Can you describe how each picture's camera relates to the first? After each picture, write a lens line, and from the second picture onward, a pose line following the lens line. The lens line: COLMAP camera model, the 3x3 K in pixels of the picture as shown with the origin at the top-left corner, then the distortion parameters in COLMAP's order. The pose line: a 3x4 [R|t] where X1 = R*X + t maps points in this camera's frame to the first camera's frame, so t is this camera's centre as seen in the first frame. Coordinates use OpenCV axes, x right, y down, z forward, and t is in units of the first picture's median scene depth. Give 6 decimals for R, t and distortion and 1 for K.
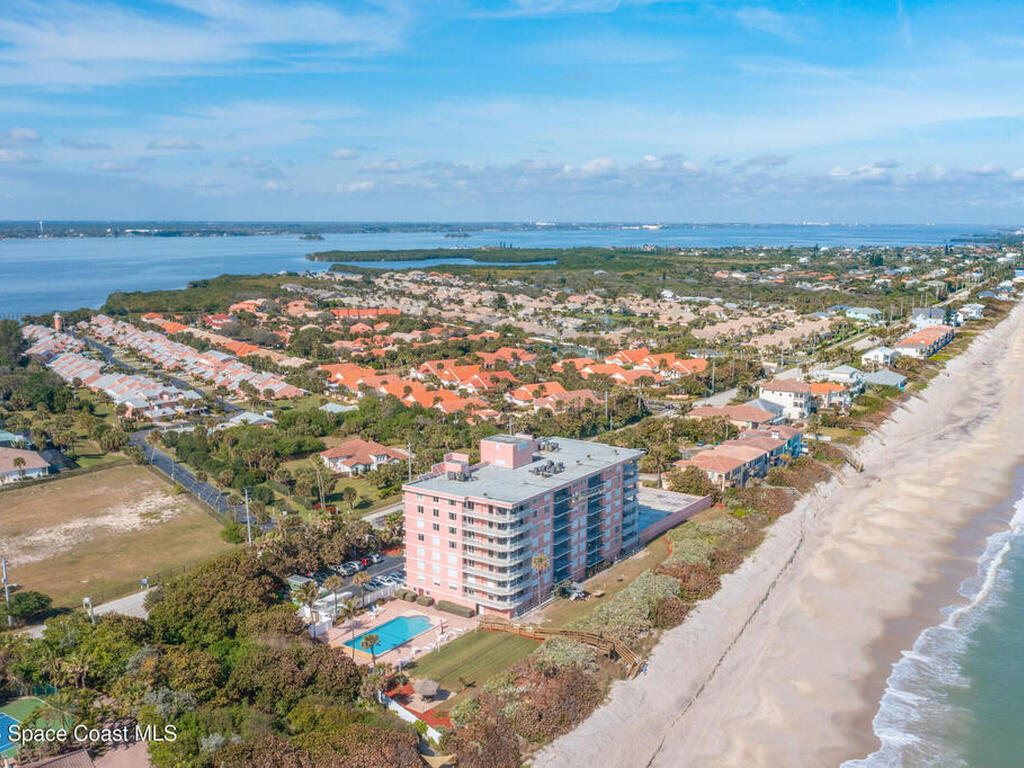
lens RADIAL K [[930.8, 0, 512.0], [0, 930.8, 384.0], [0, 0, 1]] dist [-0.009588, -0.003739]
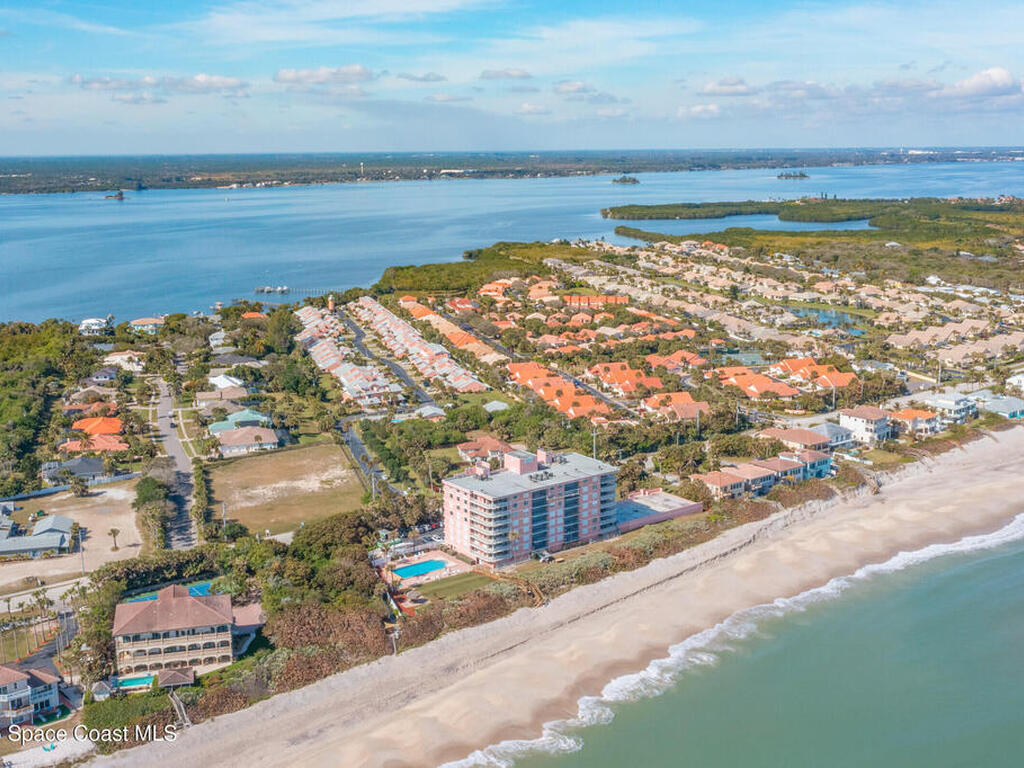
lens RADIAL K [[1052.1, 0, 512.0], [0, 1052.1, 384.0], [0, 0, 1]] dist [-0.025449, 0.001274]
pose [[0.946594, 0.054145, -0.317849, 0.352083], [-0.040279, 0.997935, 0.050039, -0.094841], [0.319902, -0.034564, 0.946820, -0.420529]]
